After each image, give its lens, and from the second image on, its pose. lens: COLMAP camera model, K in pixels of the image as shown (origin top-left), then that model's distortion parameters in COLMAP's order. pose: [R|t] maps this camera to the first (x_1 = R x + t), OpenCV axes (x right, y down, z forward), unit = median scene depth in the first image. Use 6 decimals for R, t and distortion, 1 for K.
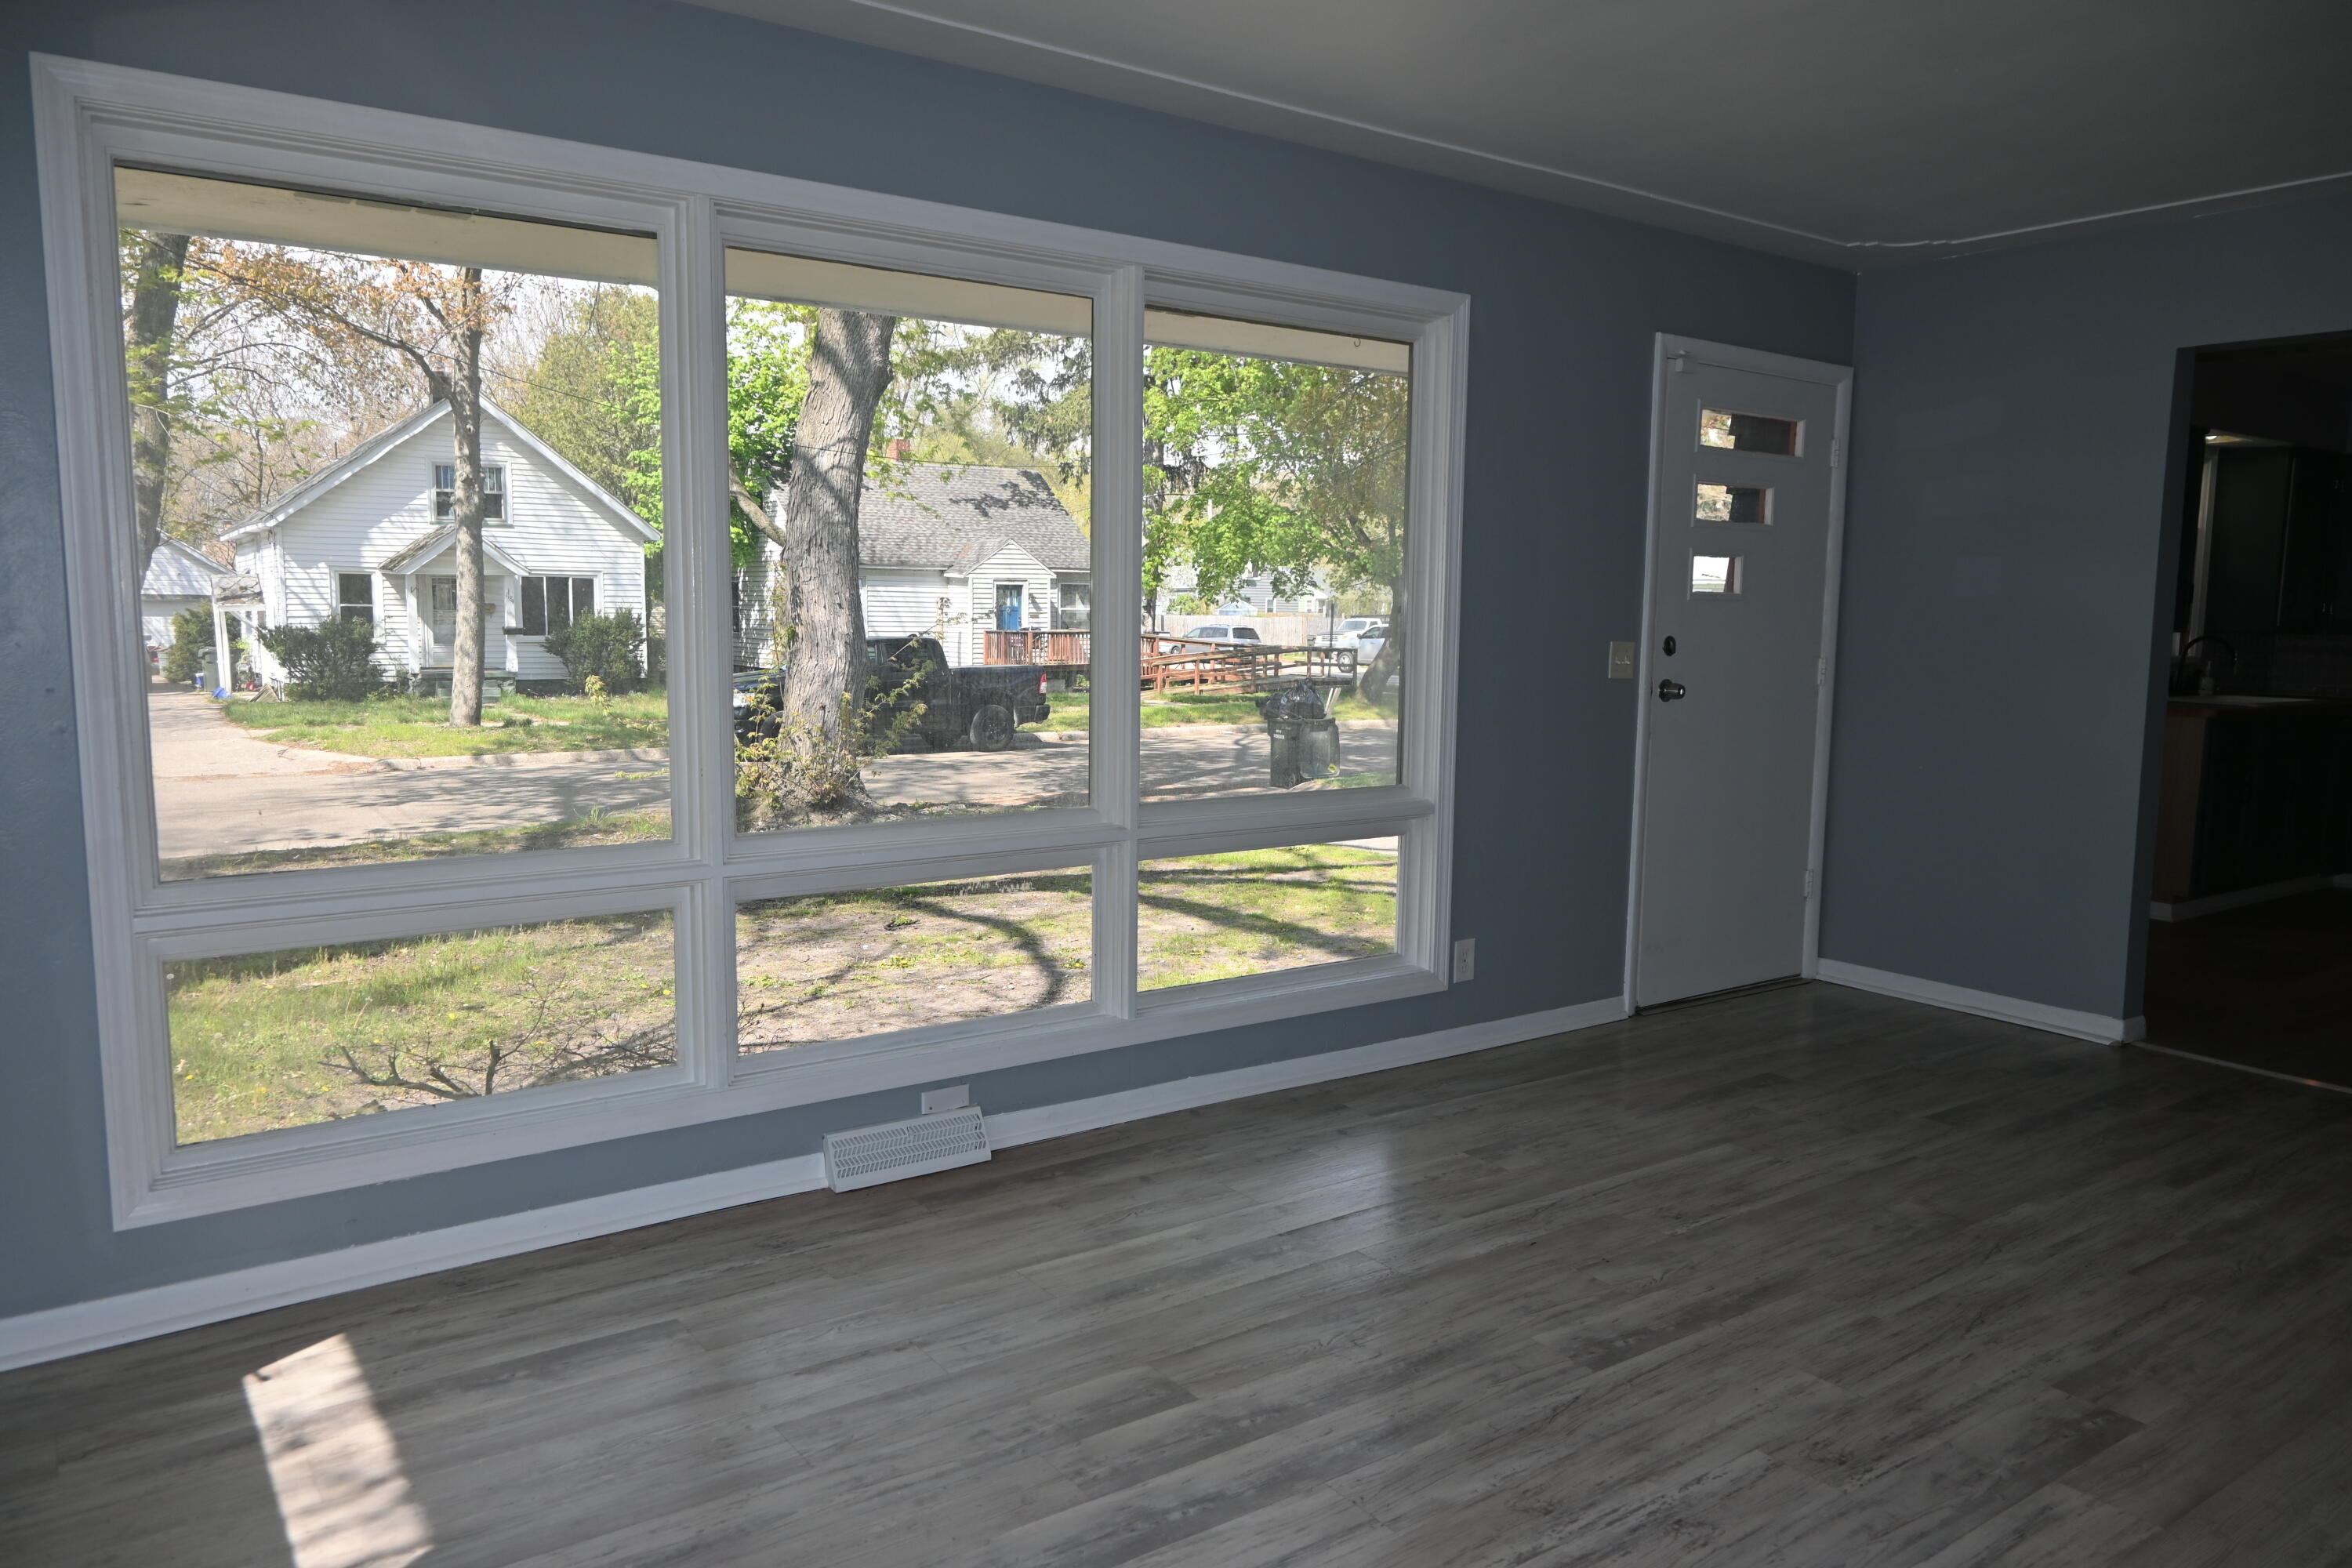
lens RADIAL K [[1632.6, 0, 1170.6], [0, 1632.6, 790.5], [0, 0, 1]] dist [0.012414, -0.004246]
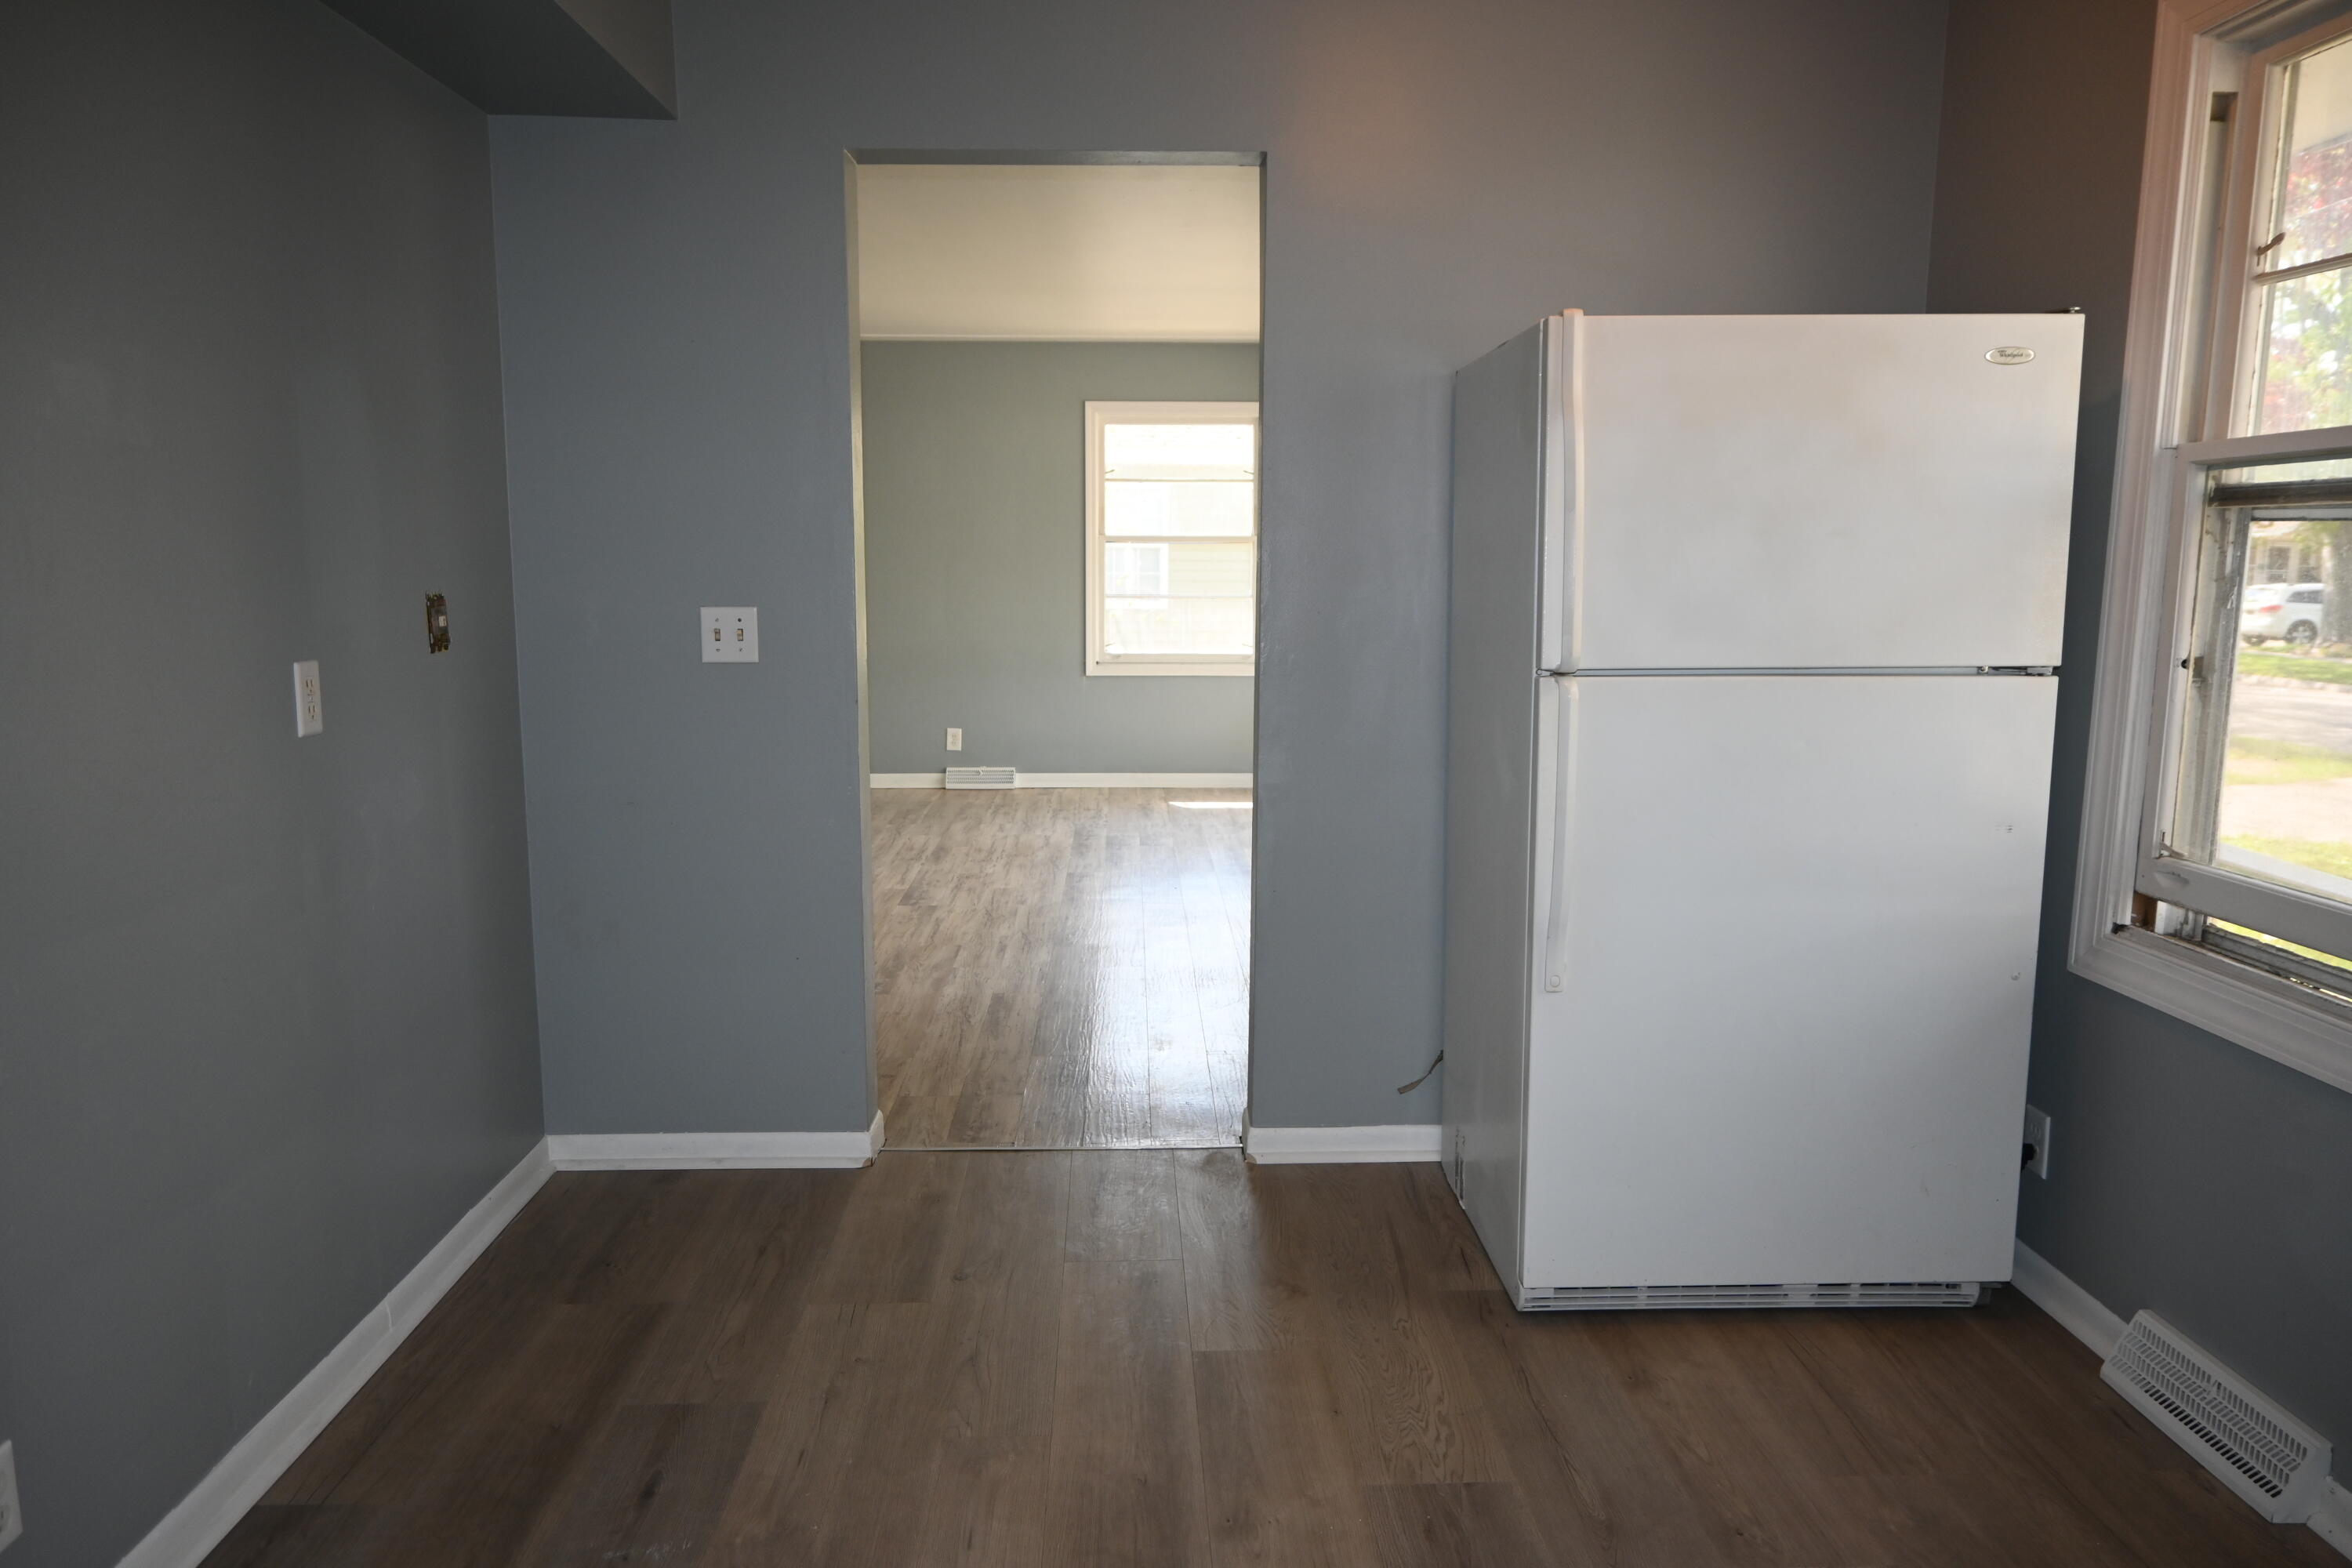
lens RADIAL K [[1632.6, 0, 1175.6], [0, 1632.6, 780.9], [0, 0, 1]] dist [0.012414, -0.004246]
pose [[-0.566885, 0.095365, -0.818258, 1.755970], [-0.109152, 0.975824, 0.189348, -0.206805], [0.816534, 0.196653, -0.542771, 1.988617]]
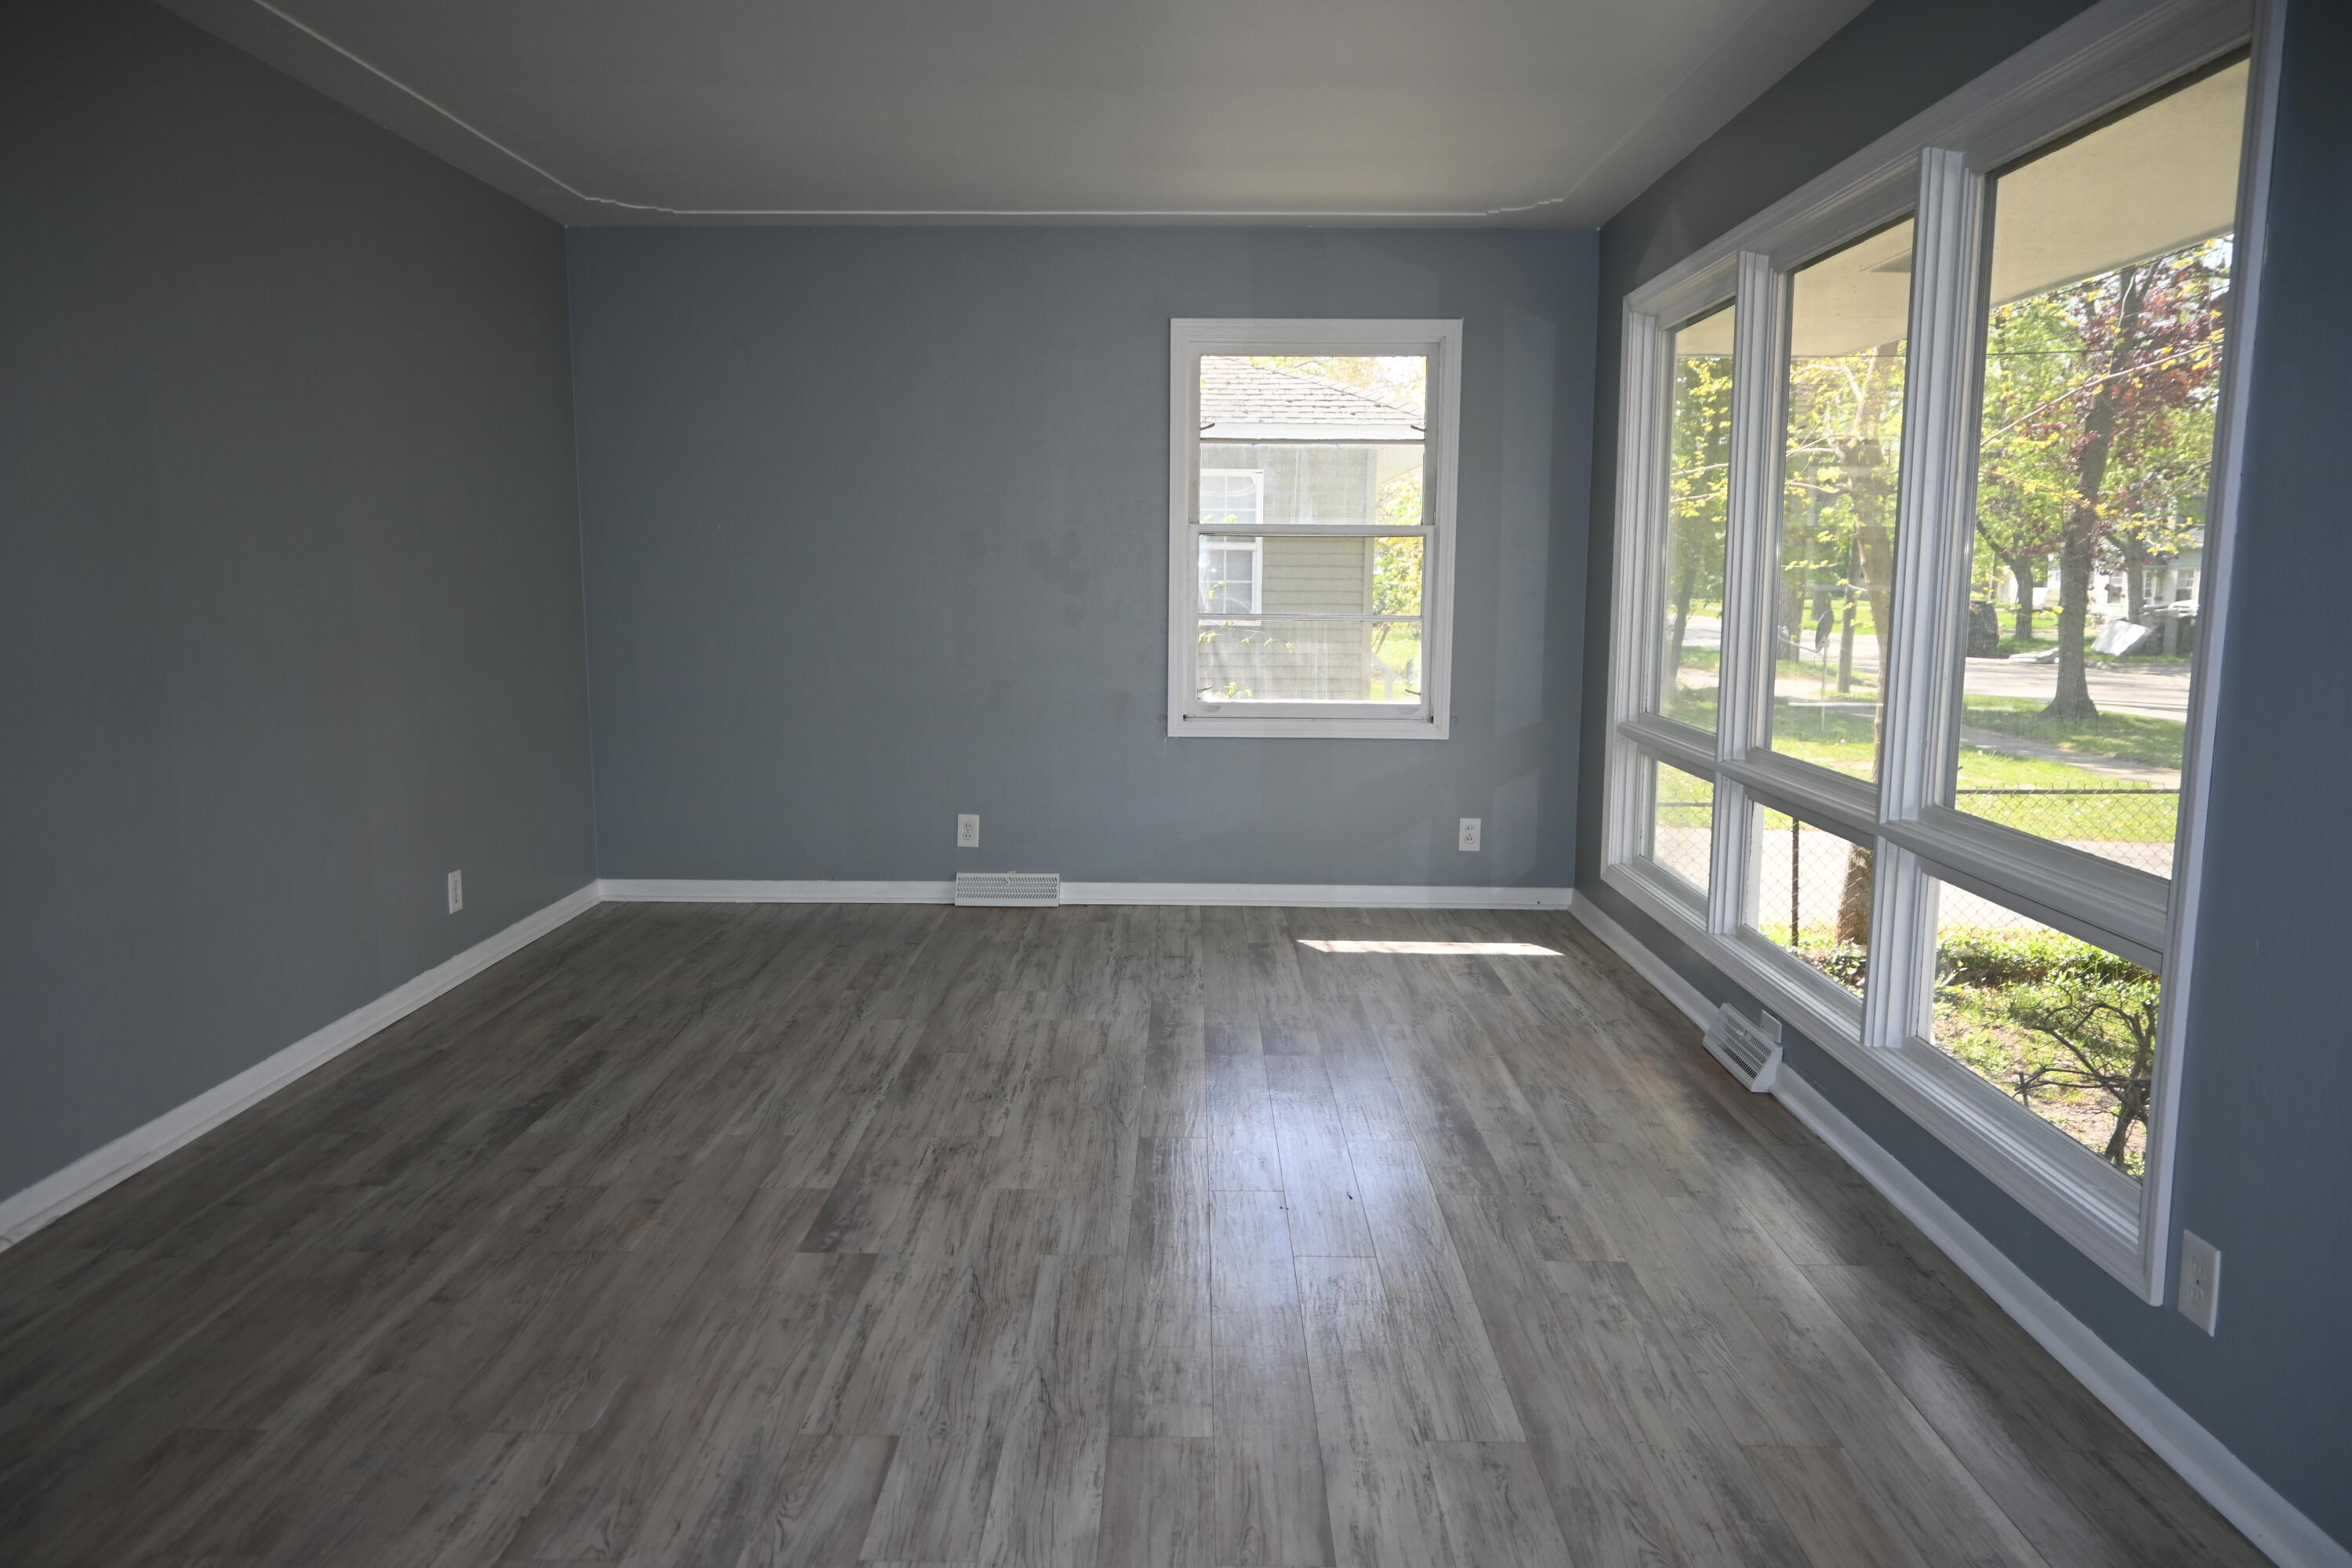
lens RADIAL K [[1632.6, 0, 1156.4], [0, 1632.6, 772.3], [0, 0, 1]] dist [0.012414, -0.004246]
pose [[-0.609128, 0.081922, -0.788829, 1.030076], [-0.107496, 0.976943, 0.184466, -0.138789], [0.785753, 0.197160, -0.586277, 1.410964]]
